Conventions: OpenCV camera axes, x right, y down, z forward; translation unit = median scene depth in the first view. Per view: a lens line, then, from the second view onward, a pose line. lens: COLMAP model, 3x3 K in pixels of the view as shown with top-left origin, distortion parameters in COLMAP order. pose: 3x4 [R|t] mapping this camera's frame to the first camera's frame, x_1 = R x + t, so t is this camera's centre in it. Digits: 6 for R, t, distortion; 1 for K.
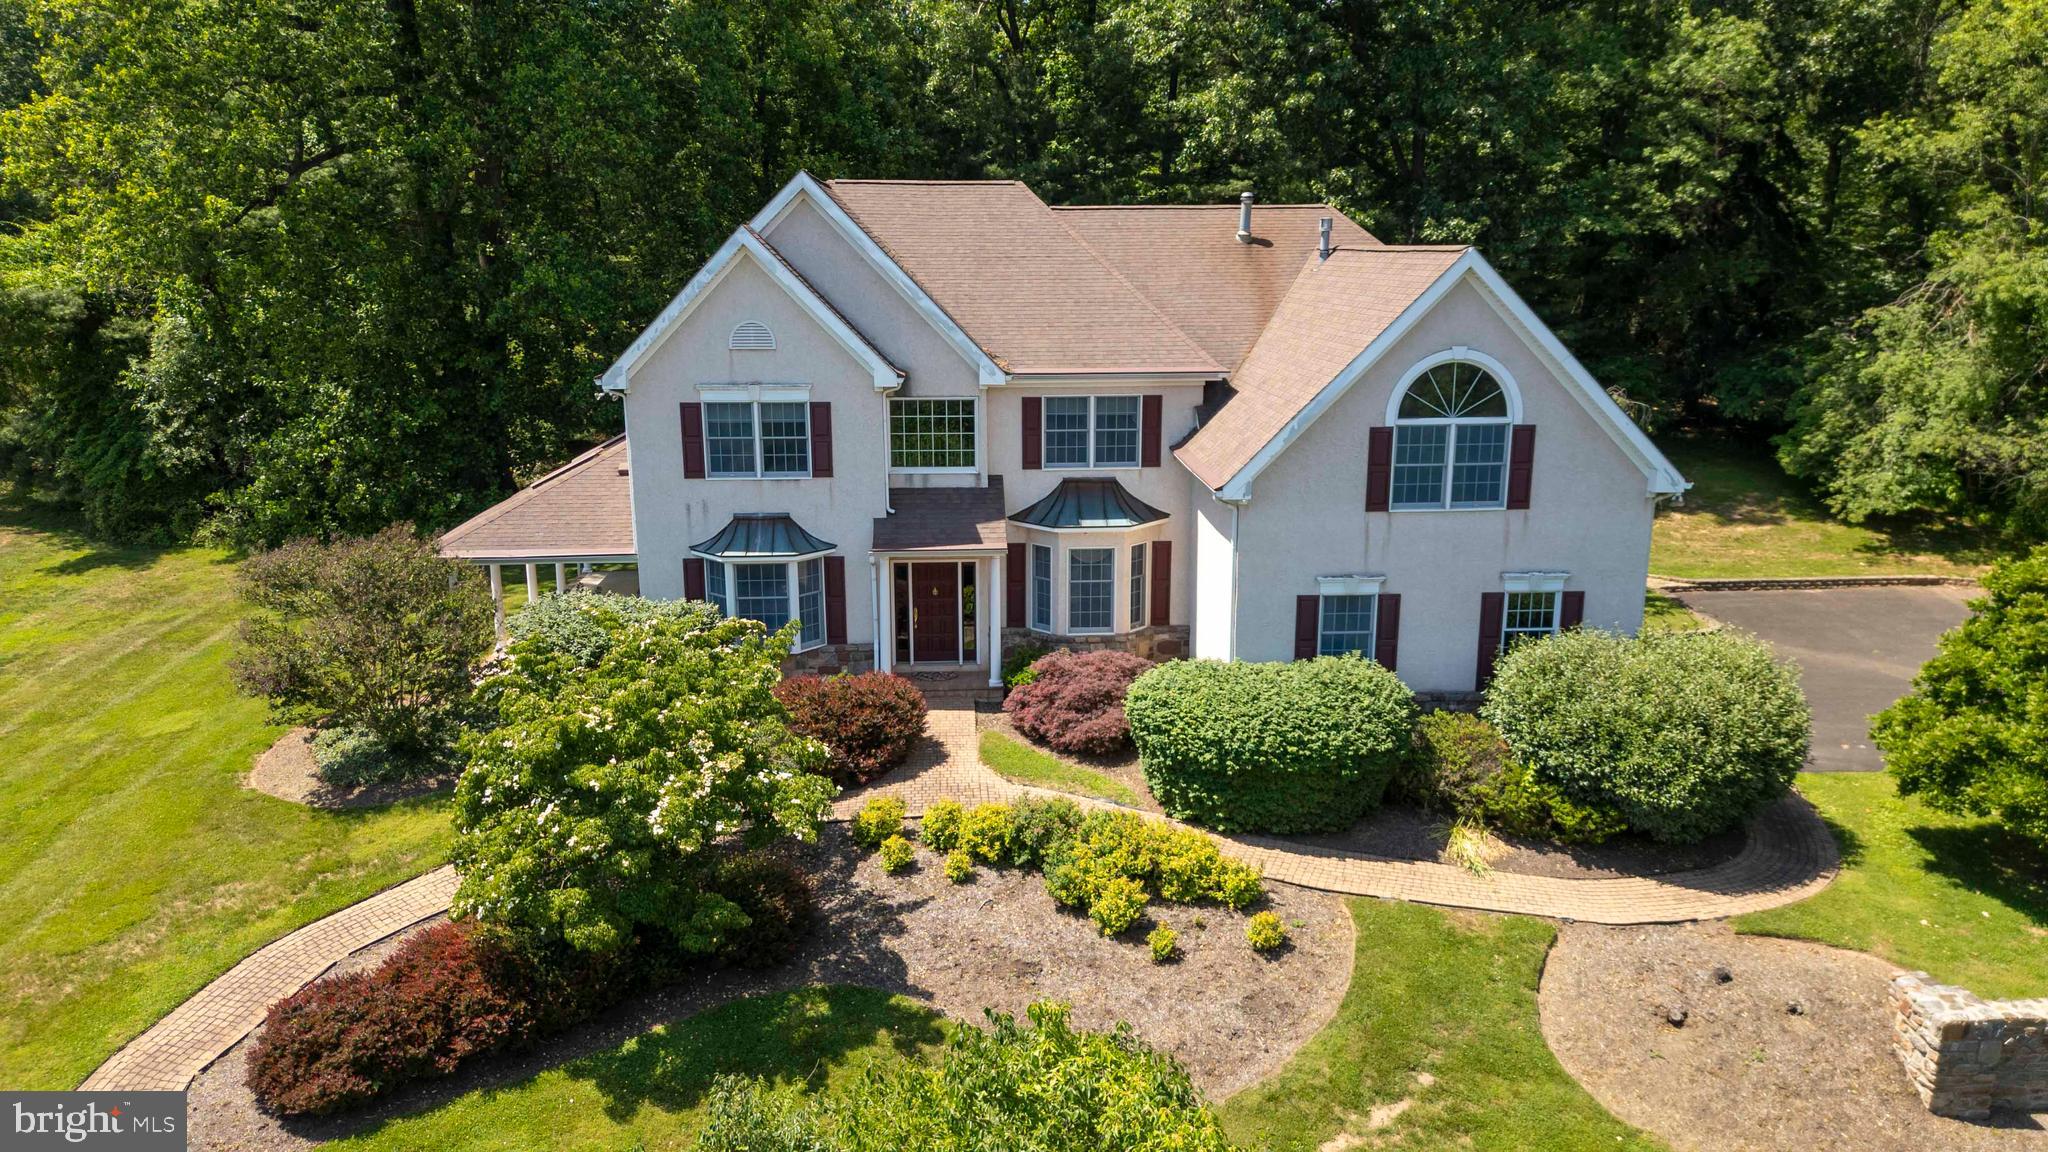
lens RADIAL K [[1433.9, 0, 1024.9], [0, 1433.9, 580.1], [0, 0, 1]] dist [0.079936, -0.087796]
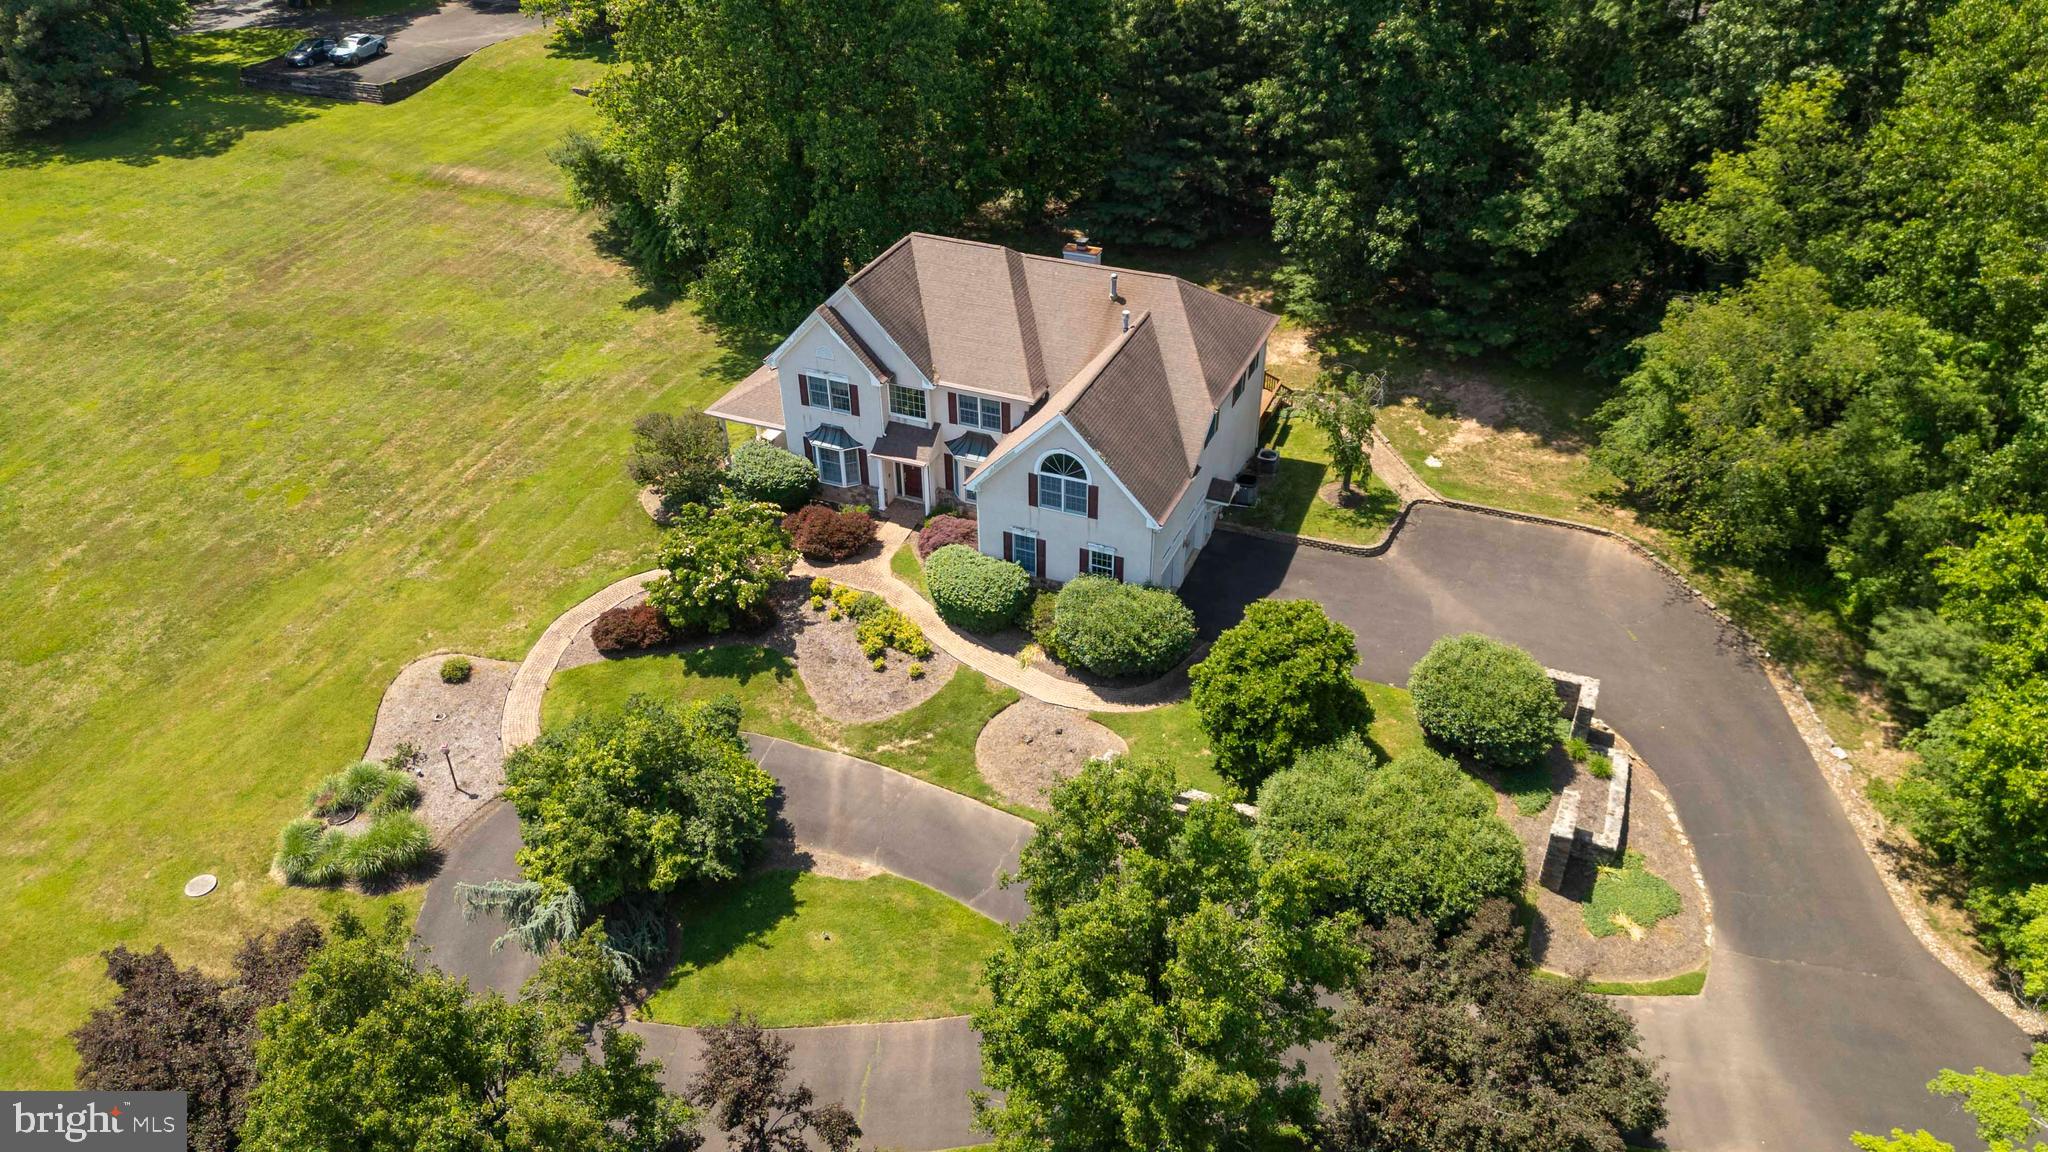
lens RADIAL K [[1433.9, 0, 1023.1], [0, 1433.9, 586.5], [0, 0, 1]] dist [0.079936, -0.087796]
pose [[0.895877, 0.246124, -0.369901, 0.971171], [-0.092285, 0.917470, 0.386953, -0.709580], [0.434612, -0.312526, 0.844654, -0.827812]]
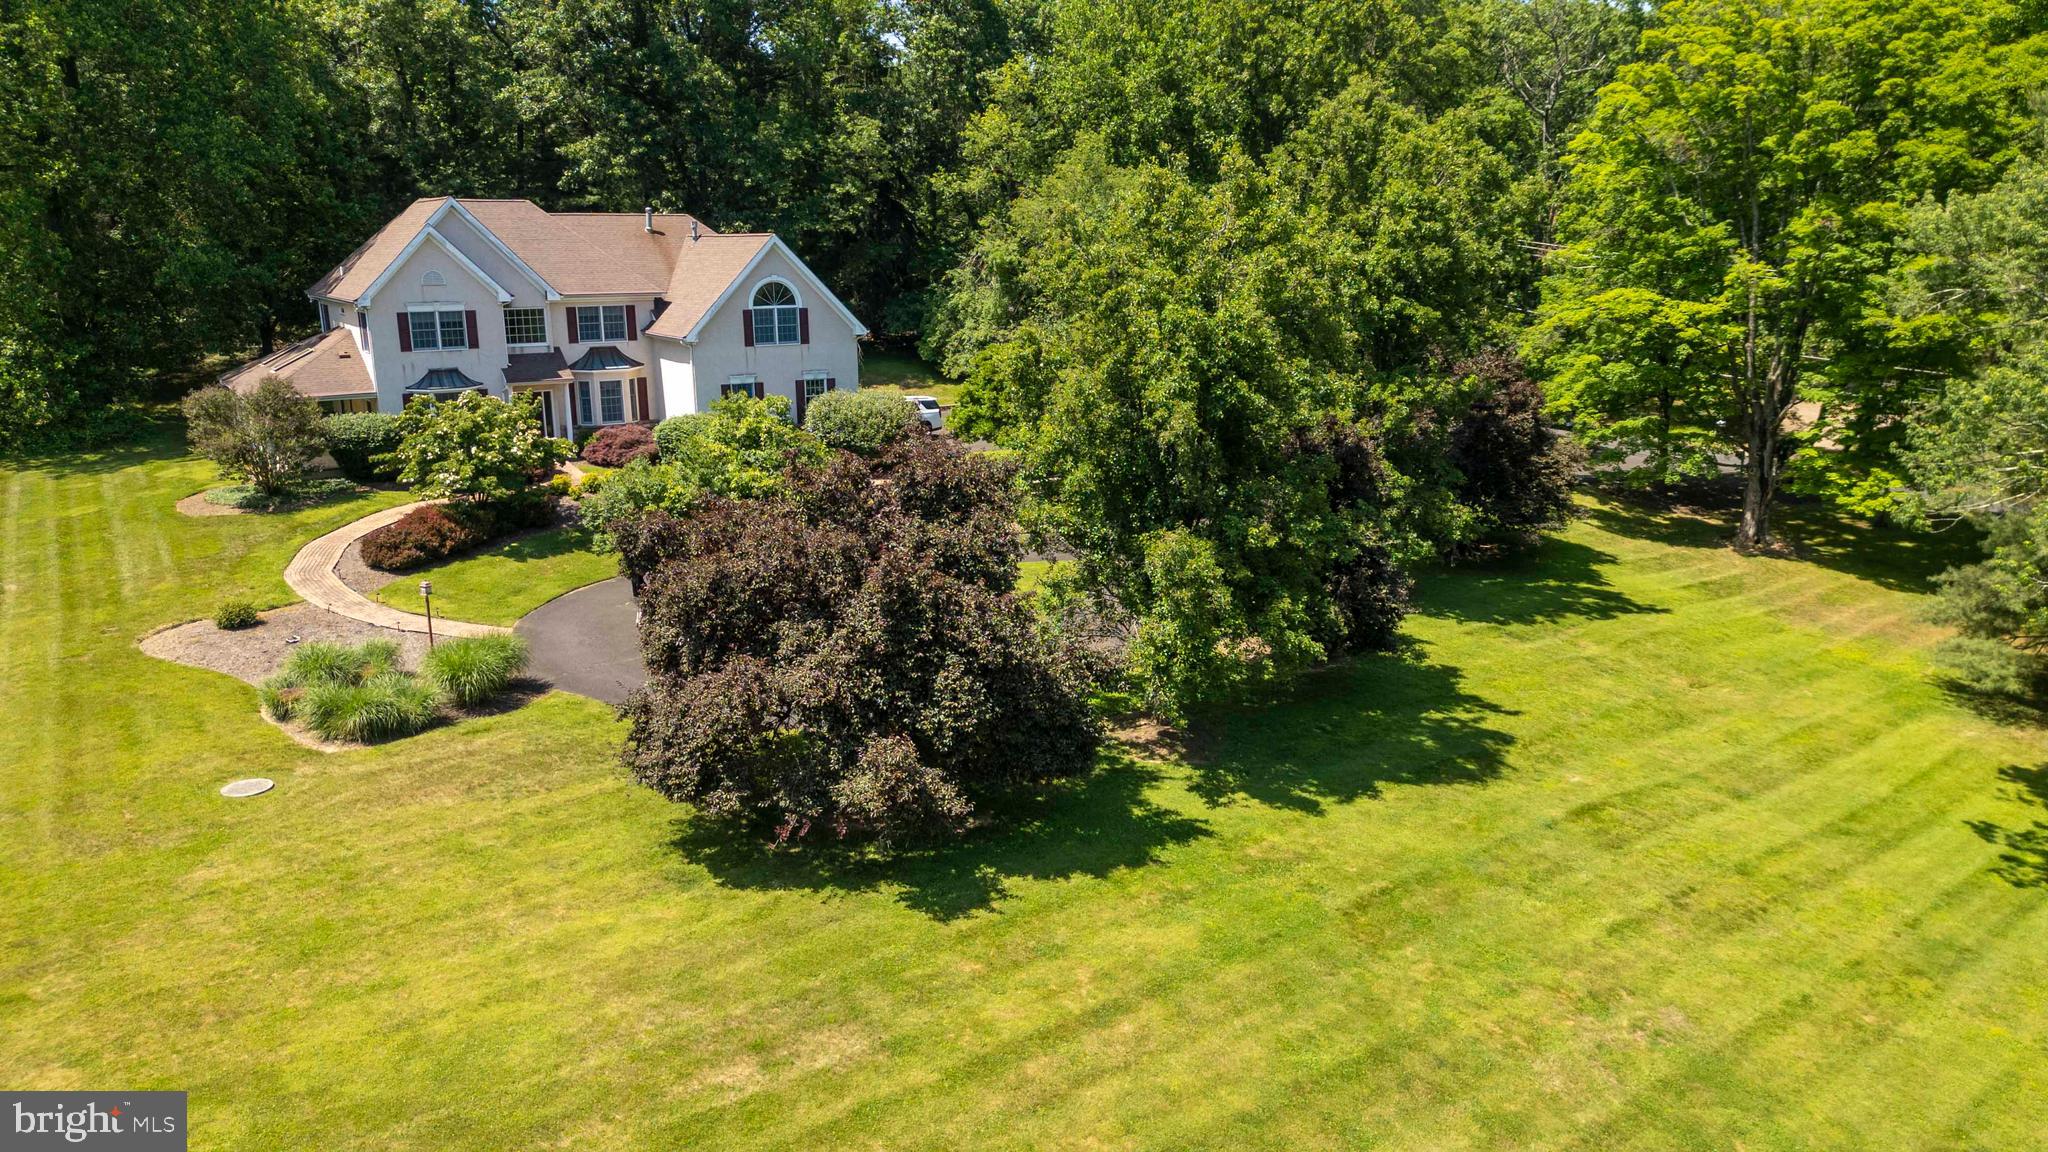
lens RADIAL K [[1433.9, 0, 1020.3], [0, 1433.9, 584.4], [0, 0, 1]] dist [0.079936, -0.087796]
pose [[0.869286, -0.121325, 0.479189, -0.491475], [0.120334, 0.992188, 0.032913, 0.282637], [-0.479438, 0.029052, 0.877094, -1.140567]]
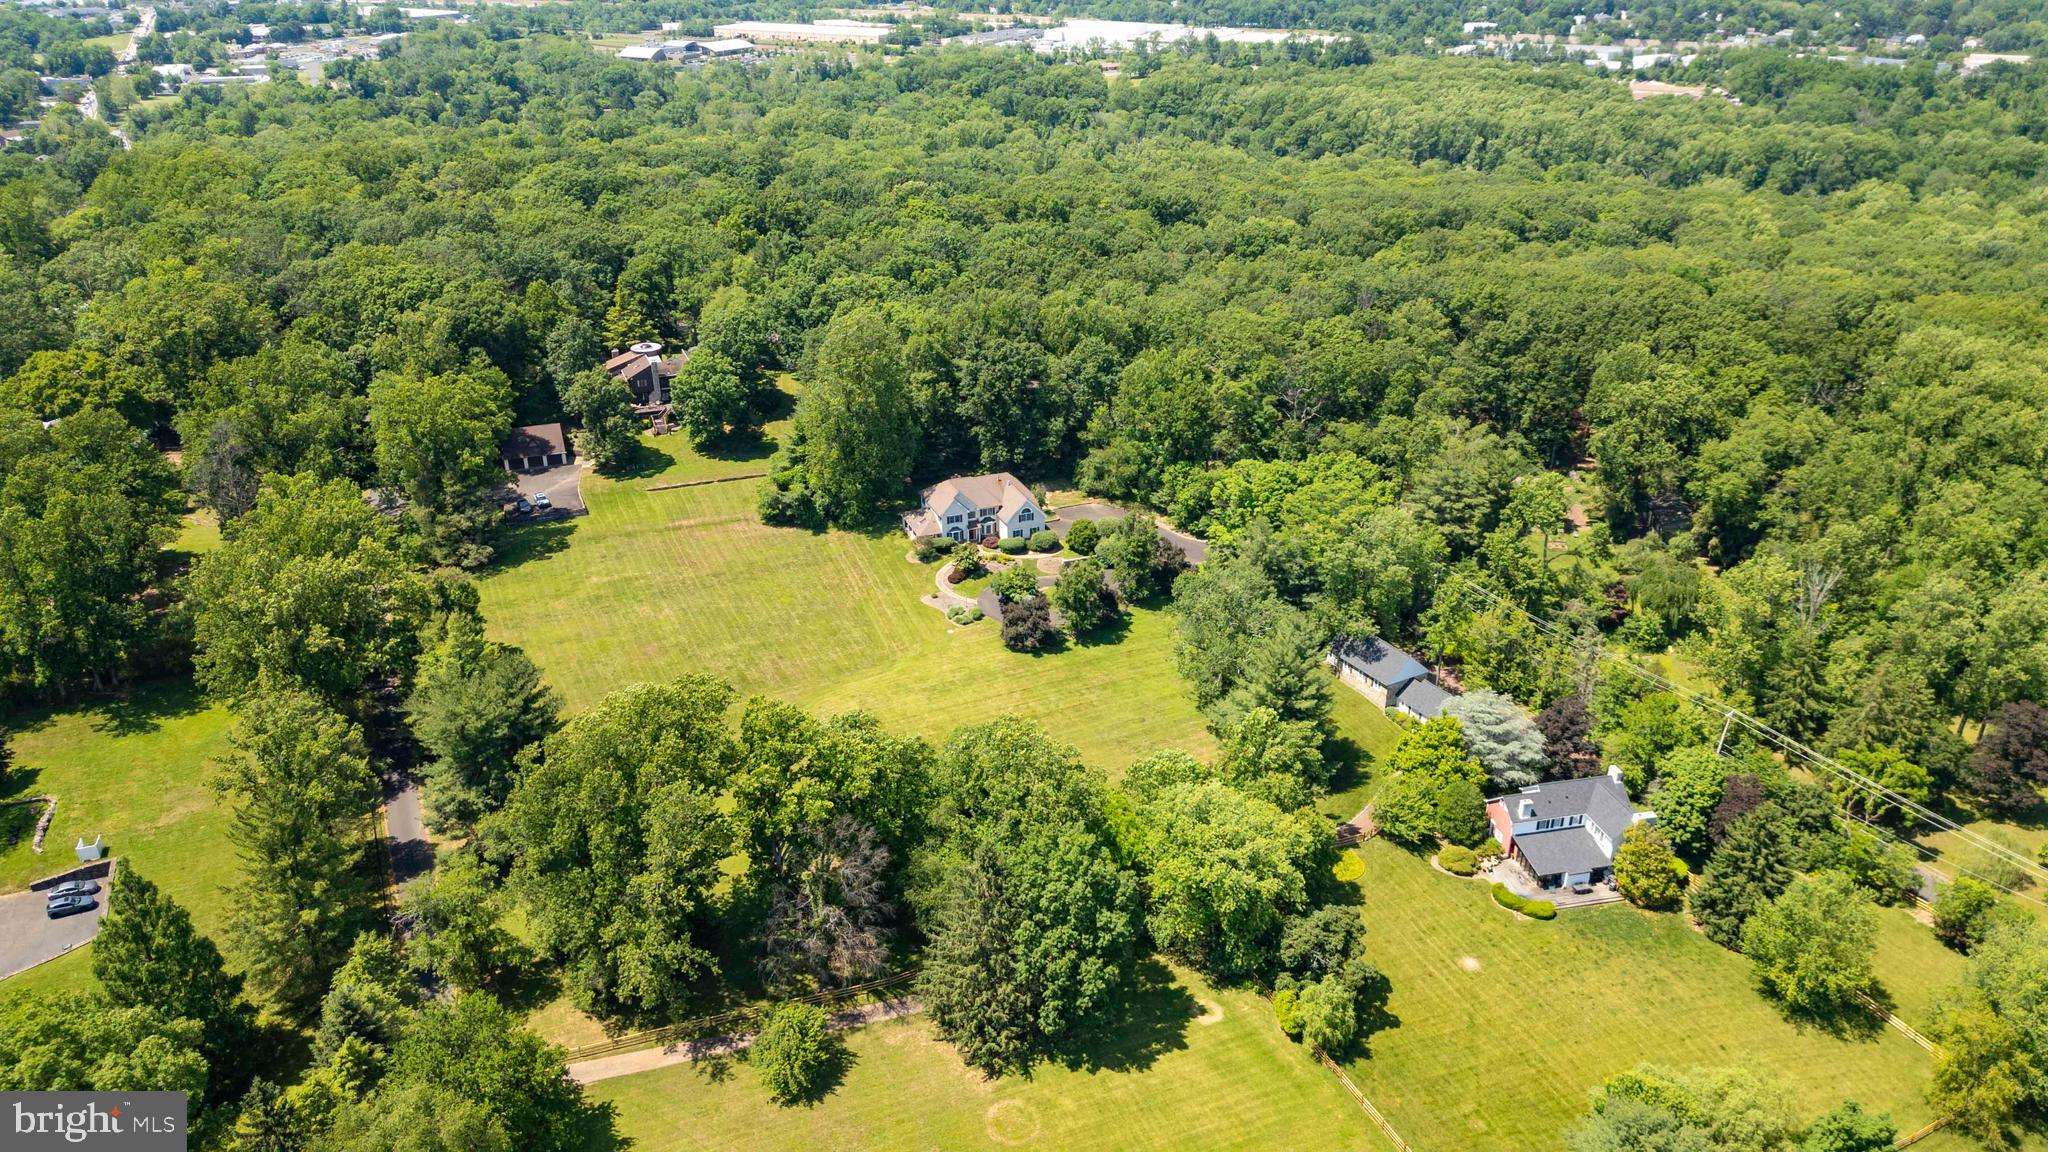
lens RADIAL K [[1433.9, 0, 1035.2], [0, 1433.9, 581.1], [0, 0, 1]] dist [0.079936, -0.087796]
pose [[0.946763, -0.136387, 0.291612, -2.440830], [0.070621, 0.971749, 0.225205, -1.752097], [-0.314089, -0.192622, 0.929648, -7.819643]]
